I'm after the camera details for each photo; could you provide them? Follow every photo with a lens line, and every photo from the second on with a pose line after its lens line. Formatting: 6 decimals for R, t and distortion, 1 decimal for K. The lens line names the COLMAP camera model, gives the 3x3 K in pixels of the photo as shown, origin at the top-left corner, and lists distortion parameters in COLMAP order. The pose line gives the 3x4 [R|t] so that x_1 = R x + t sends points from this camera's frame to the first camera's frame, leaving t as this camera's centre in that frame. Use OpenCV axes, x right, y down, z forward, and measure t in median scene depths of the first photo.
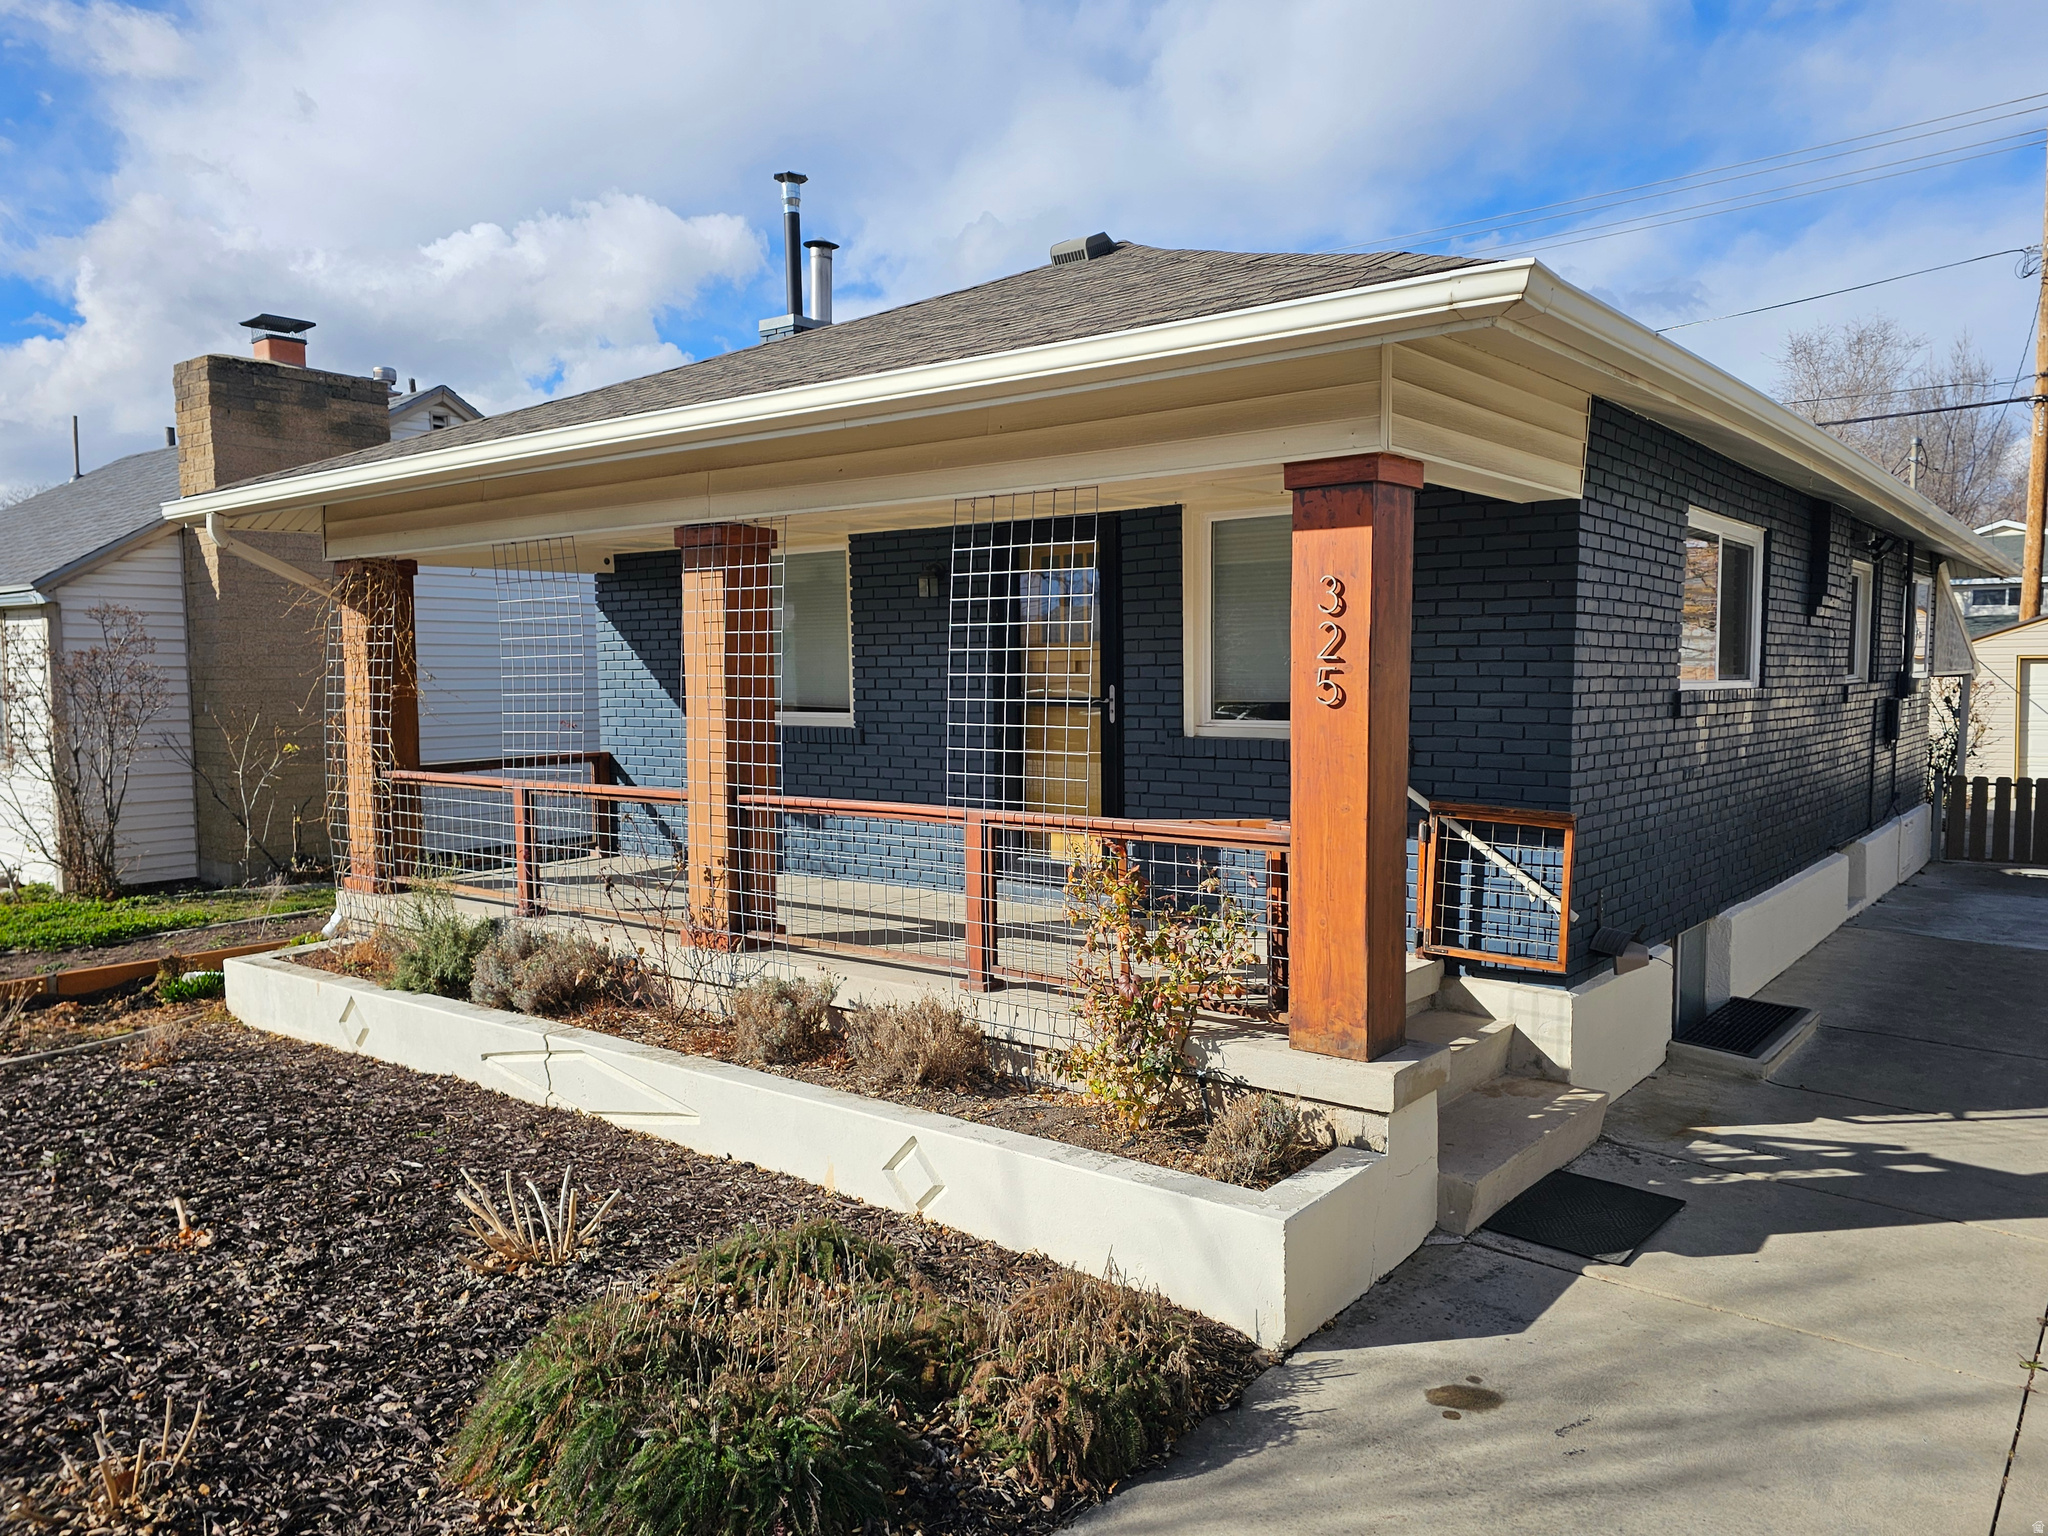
lens RADIAL K [[1448.8, 0, 1024.0], [0, 1448.8, 768.0], [0, 0, 1]] dist [0.080748, -0.008080]
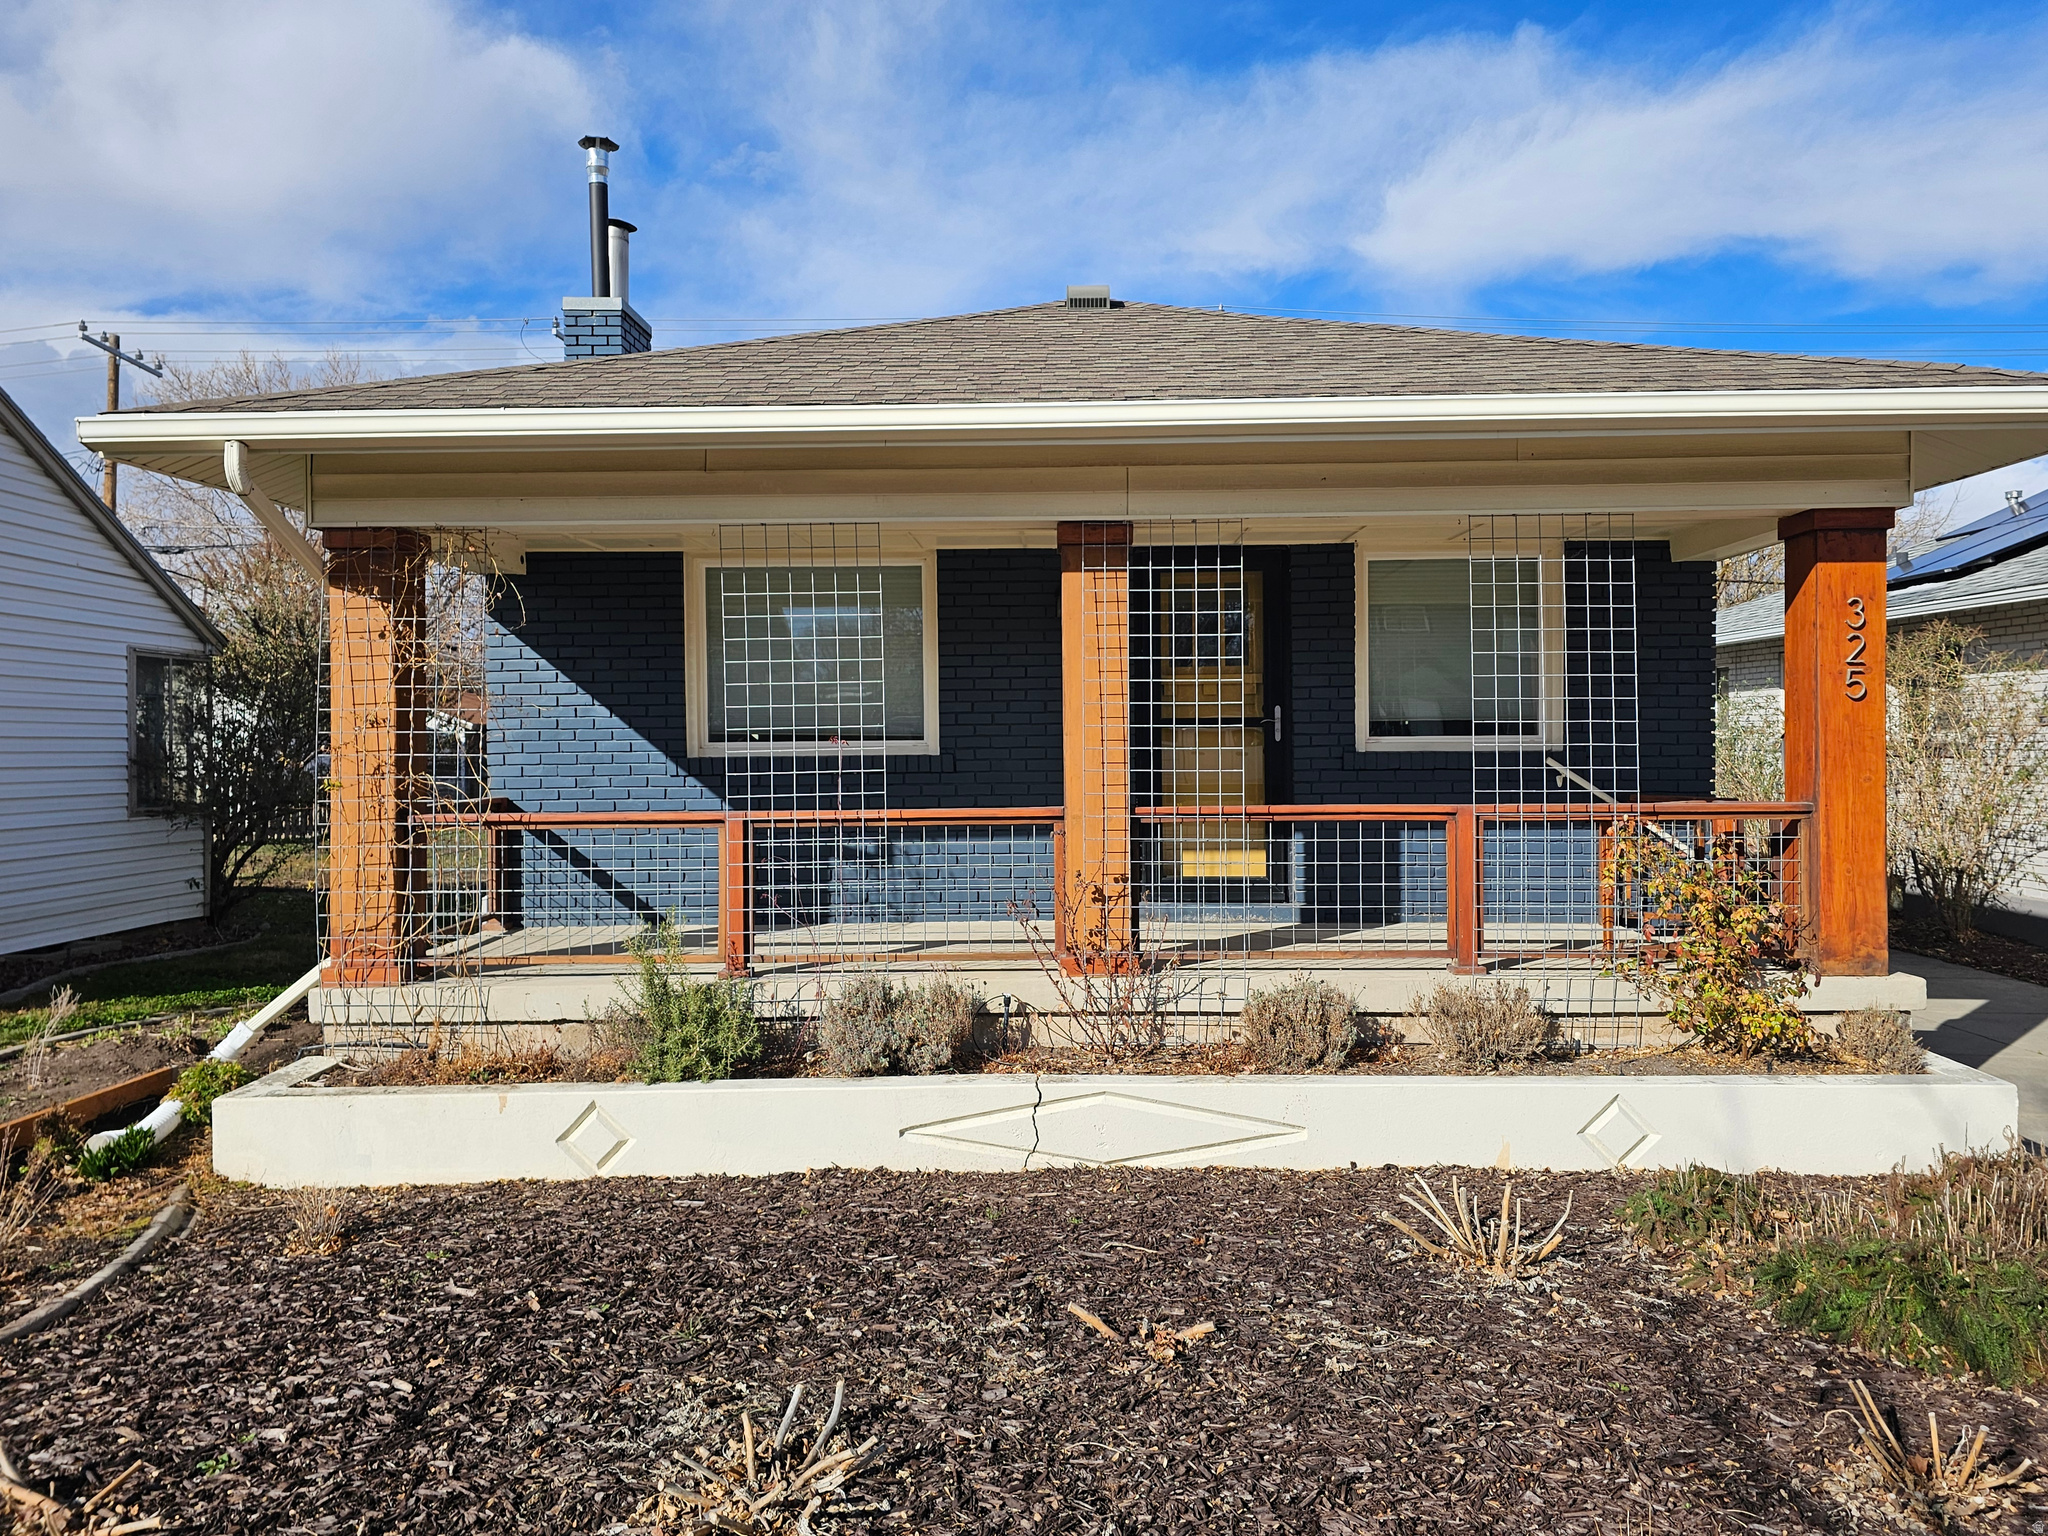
lens RADIAL K [[1462.9, 0, 1019.3], [0, 1462.9, 754.4], [0, 0, 1]] dist [0.134973, -0.231502]
pose [[0.801819, -0.001017, 0.597567, -0.800507], [0.041676, 0.997659, -0.054223, 0.031837], [-0.596112, 0.068381, 0.799984, 0.269811]]
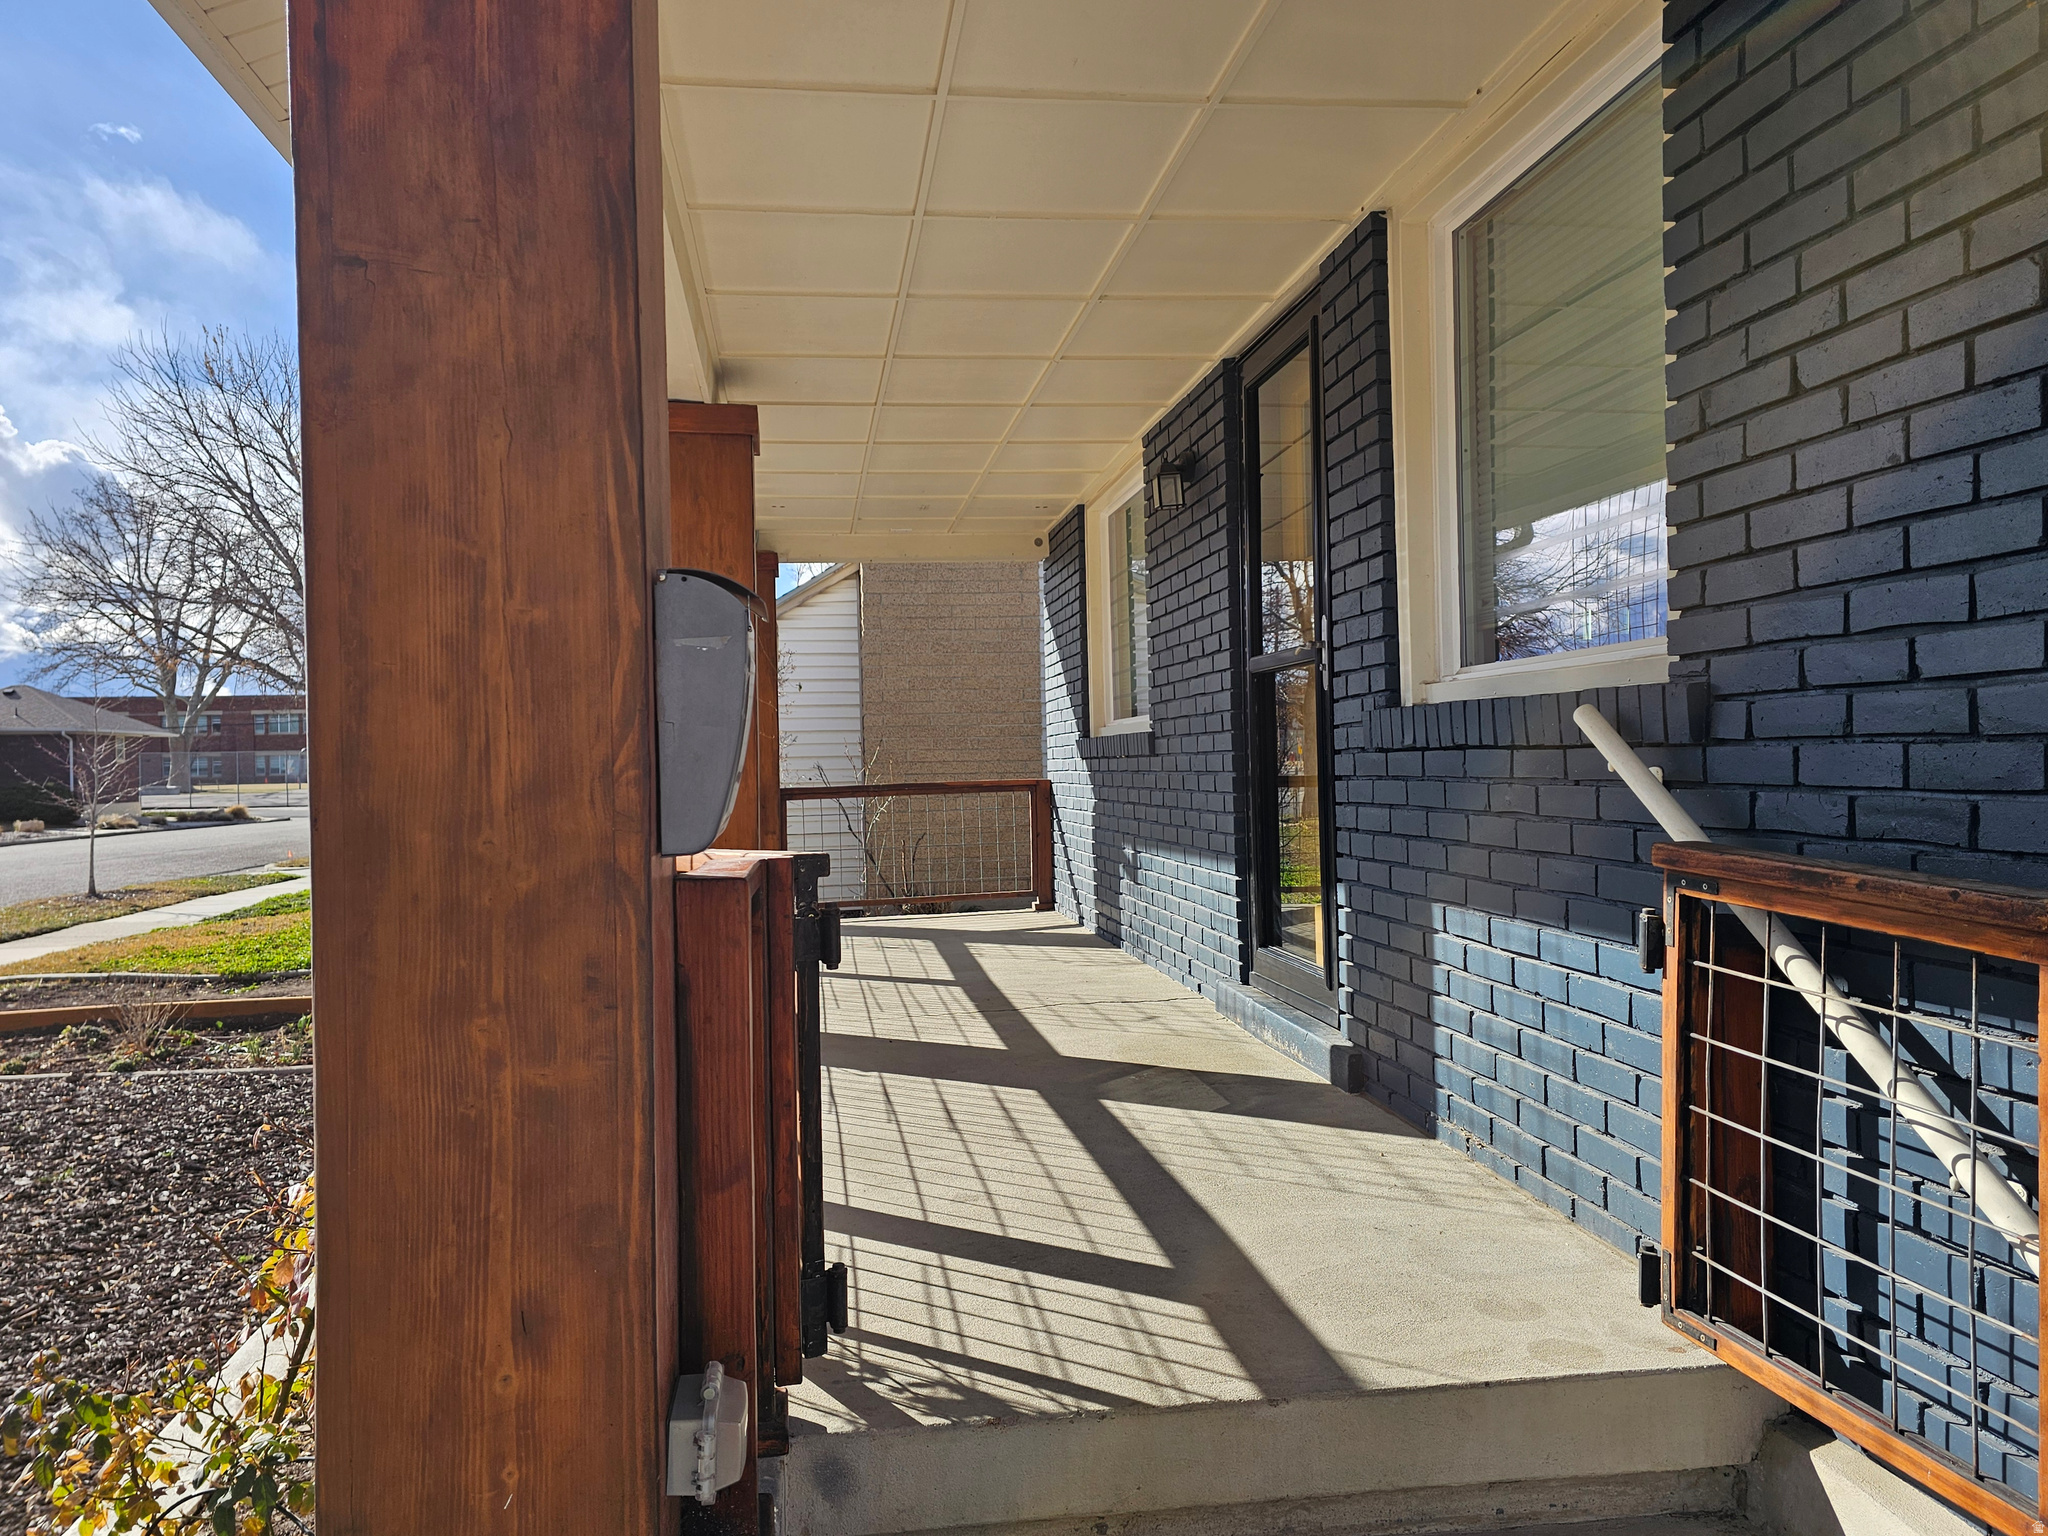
lens RADIAL K [[1448.8, 0, 1024.0], [0, 1448.8, 768.0], [0, 0, 1]] dist [0.080748, -0.008080]
pose [[0.724946, -0.000378, -0.688805, 0.361752], [-0.036593, 0.998567, -0.039060, 0.021877], [0.687833, 0.053522, 0.723893, 0.606796]]
